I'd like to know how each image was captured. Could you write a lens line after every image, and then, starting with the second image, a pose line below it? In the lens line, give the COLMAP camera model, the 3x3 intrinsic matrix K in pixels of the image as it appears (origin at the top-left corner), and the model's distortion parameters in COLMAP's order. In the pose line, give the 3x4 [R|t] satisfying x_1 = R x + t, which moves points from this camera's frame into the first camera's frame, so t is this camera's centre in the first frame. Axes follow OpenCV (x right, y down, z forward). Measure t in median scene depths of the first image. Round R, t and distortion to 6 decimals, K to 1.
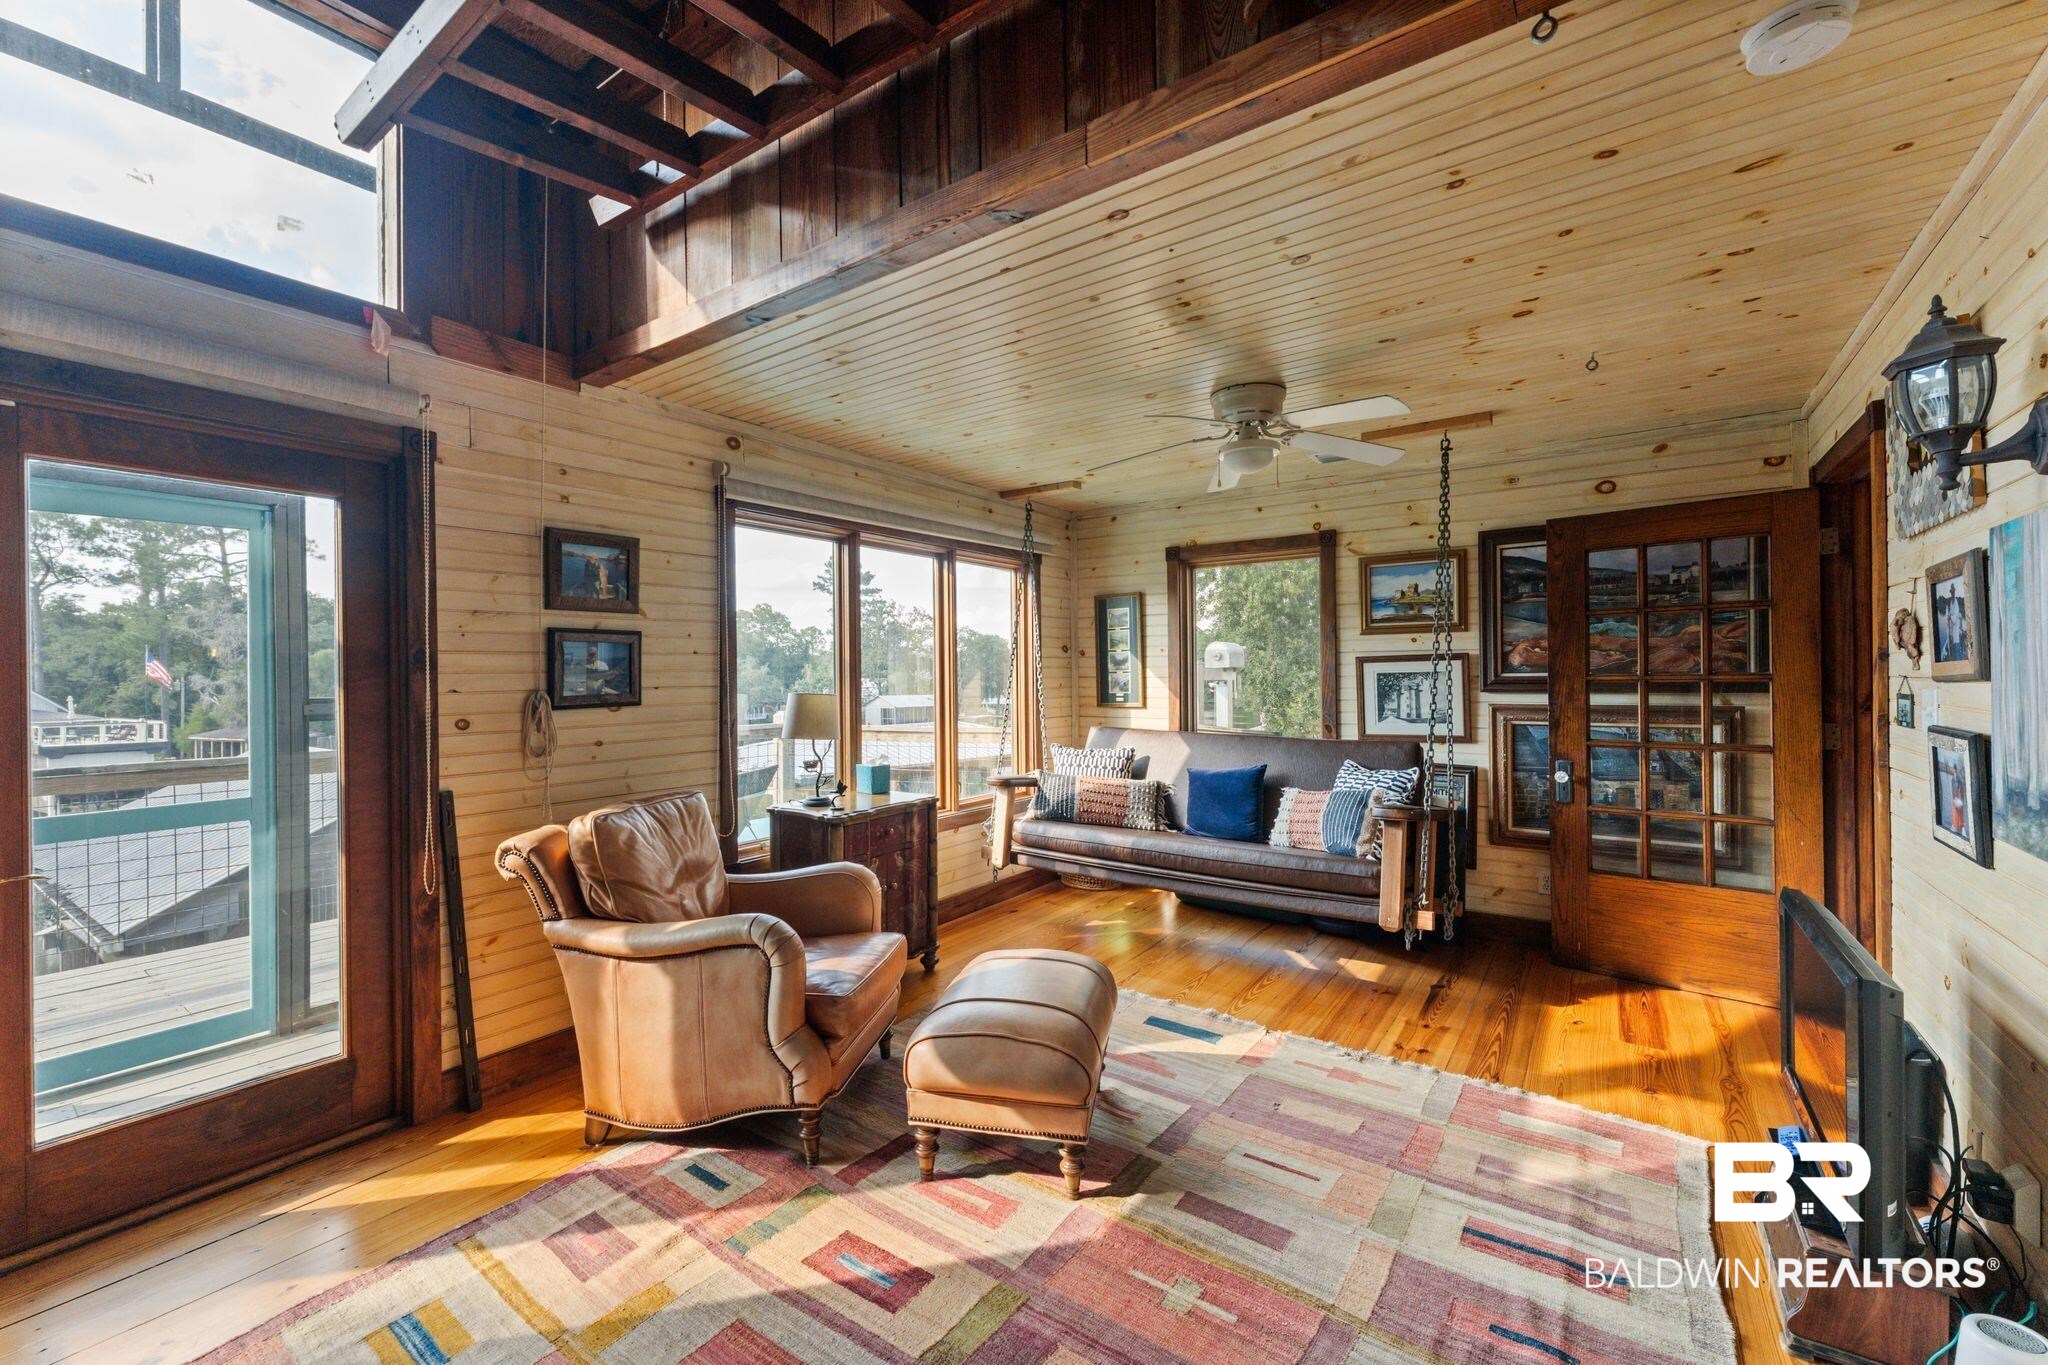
lens RADIAL K [[833.0, 0, 1023.6], [0, 833.0, 677.4], [0, 0, 1]] dist [0.003572, 0.000090]
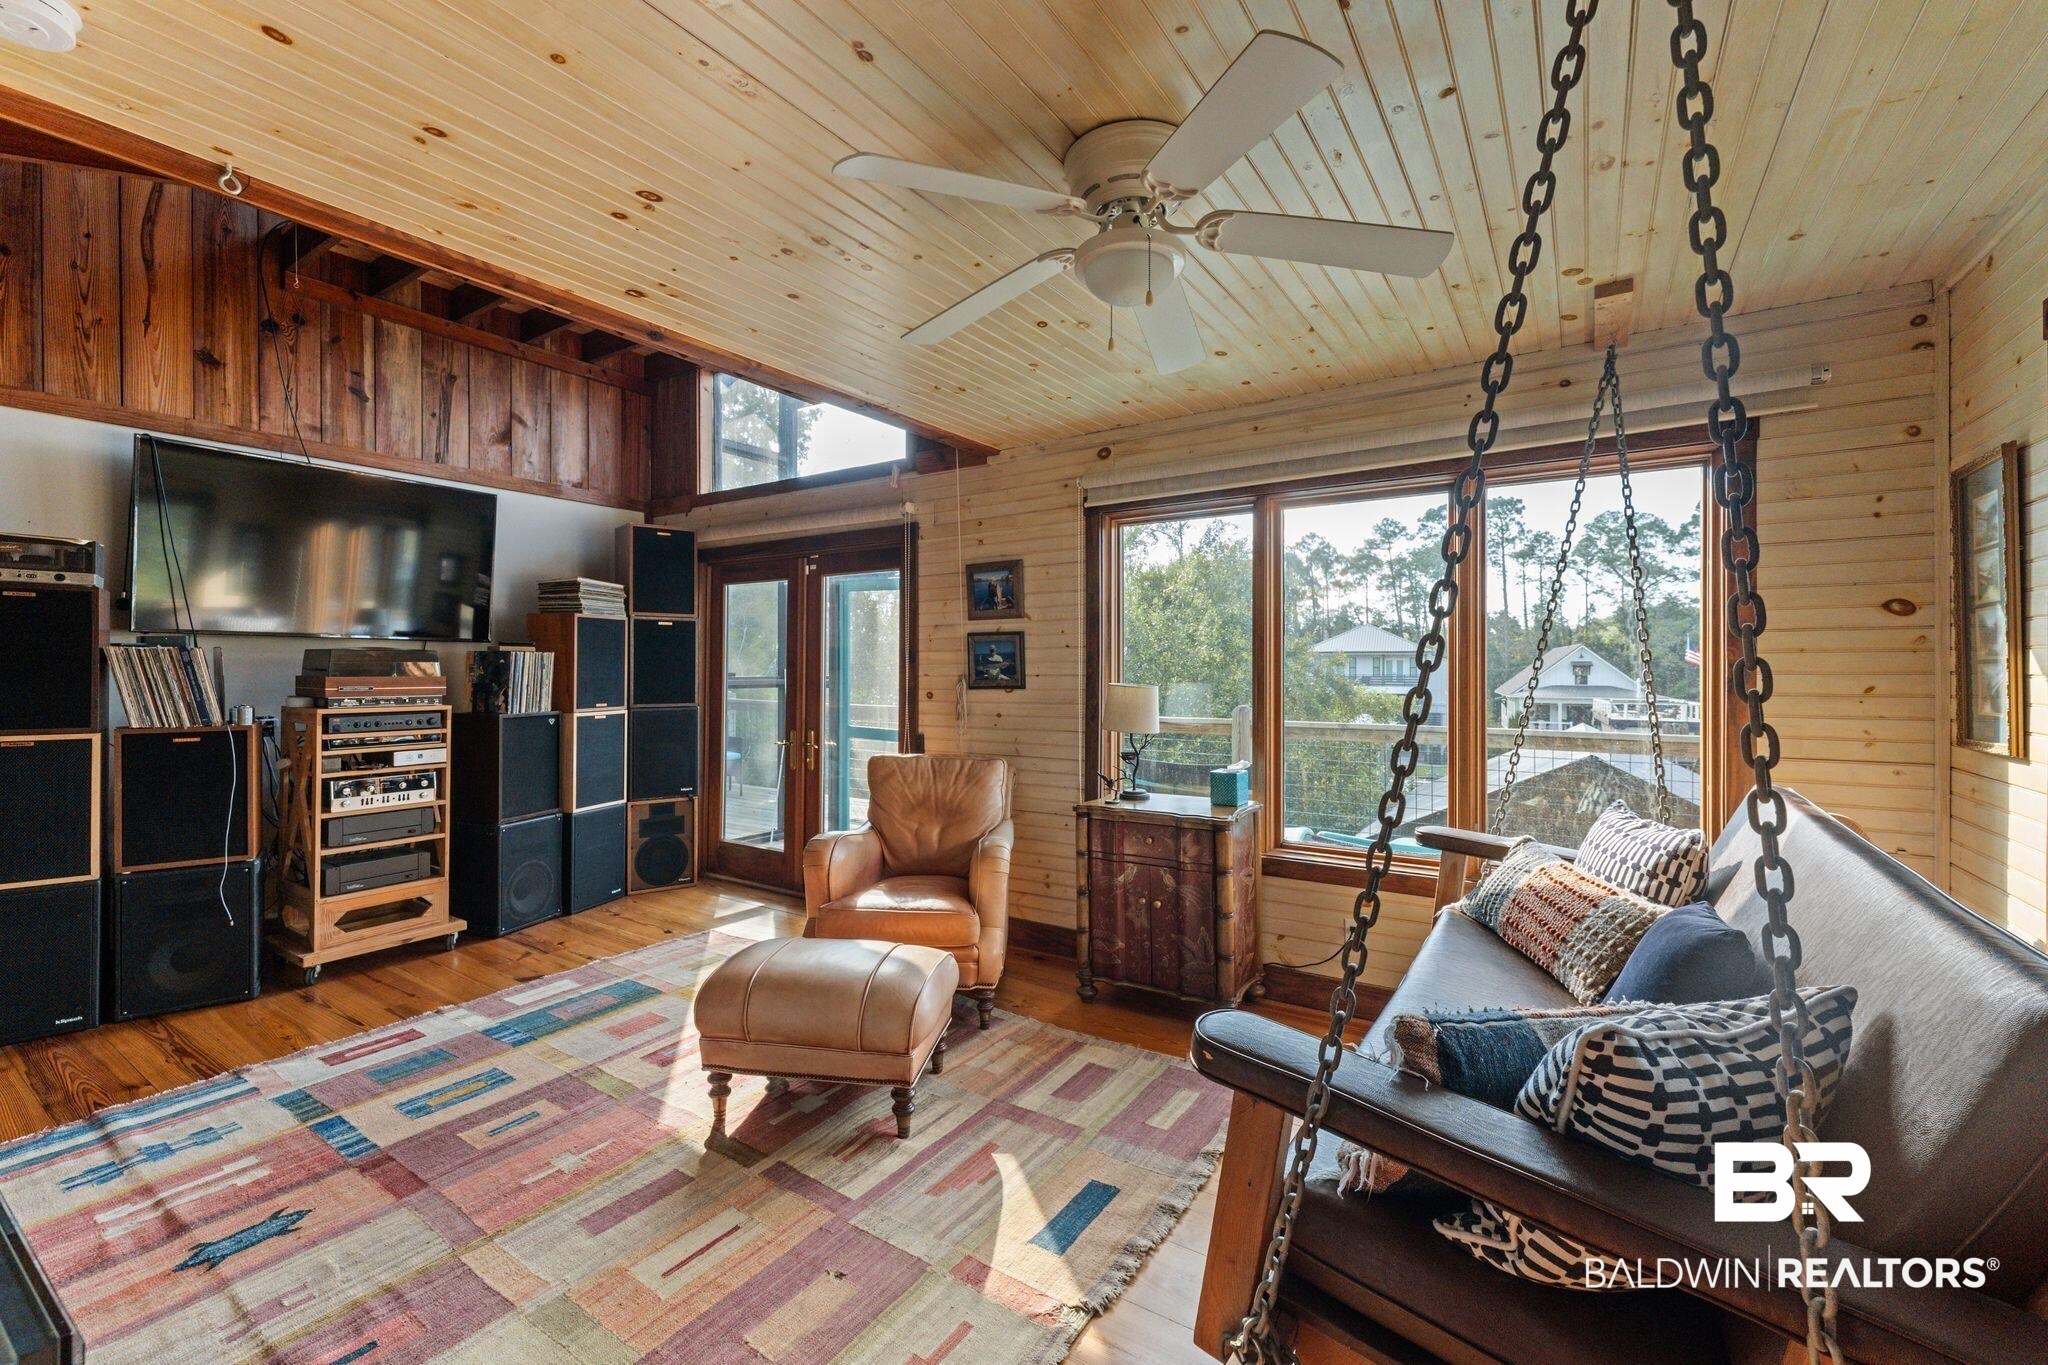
lens RADIAL K [[871.9, 0, 1020.3], [0, 871.9, 668.4], [0, 0, 1]] dist [0.003976, 0.000010]
pose [[0.030788, 0.008723, -0.999488, 0.900886], [-0.002427, 0.999960, 0.008652, -0.009951], [0.999523, 0.002160, 0.030808, 0.970593]]
